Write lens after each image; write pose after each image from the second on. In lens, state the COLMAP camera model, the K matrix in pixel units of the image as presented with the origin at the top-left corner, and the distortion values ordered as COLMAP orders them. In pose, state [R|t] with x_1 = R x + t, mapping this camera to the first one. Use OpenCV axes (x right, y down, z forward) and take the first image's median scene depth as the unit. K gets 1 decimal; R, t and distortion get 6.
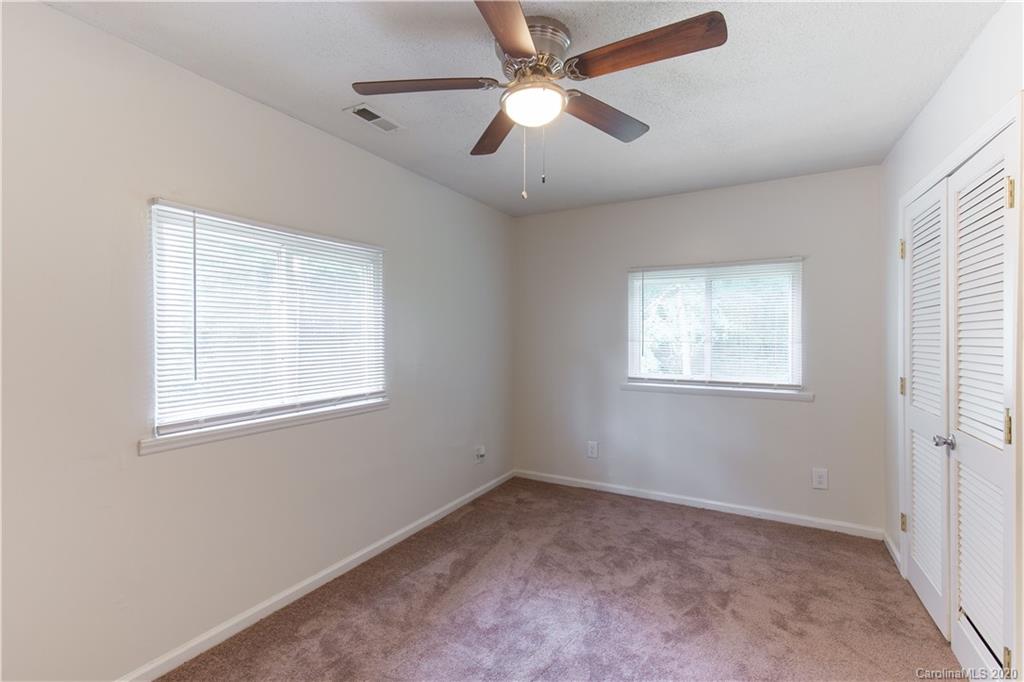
lens RADIAL K [[463.2, 0, 509.6], [0, 463.2, 342.0], [0, 0, 1]] dist [-0.000593, 0.000873]
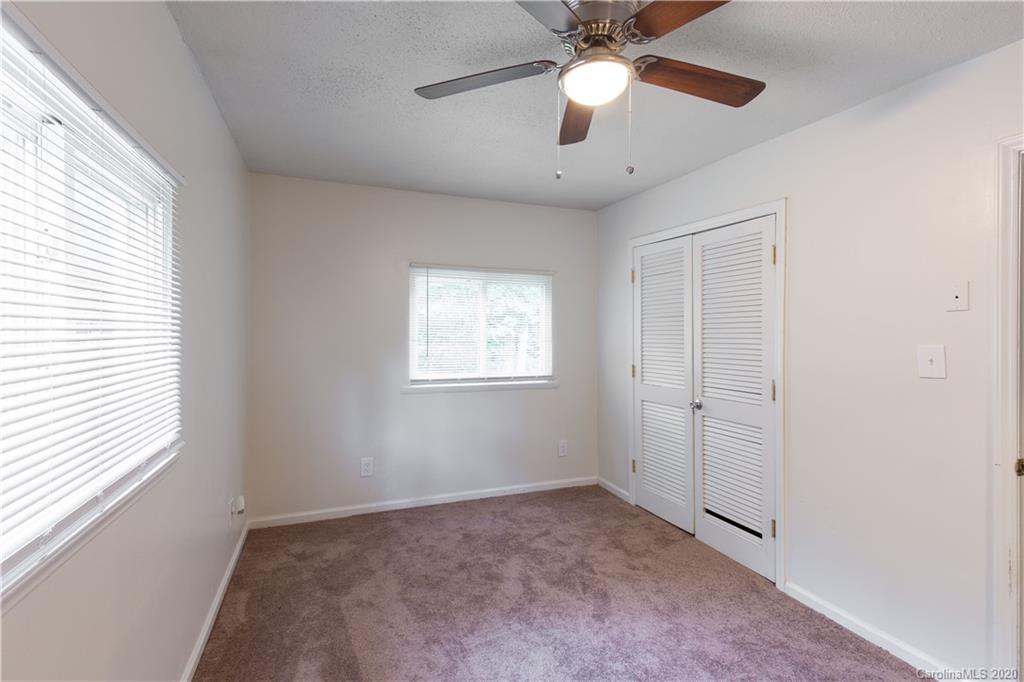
lens RADIAL K [[463.2, 0, 513.3], [0, 463.2, 333.5], [0, 0, 1]] dist [-0.000593, 0.000873]
pose [[0.630498, 0.001766, 0.776189, -0.407823], [0.007425, 0.999938, -0.008306, -0.009506], [-0.776156, 0.011000, 0.630445, 0.310147]]
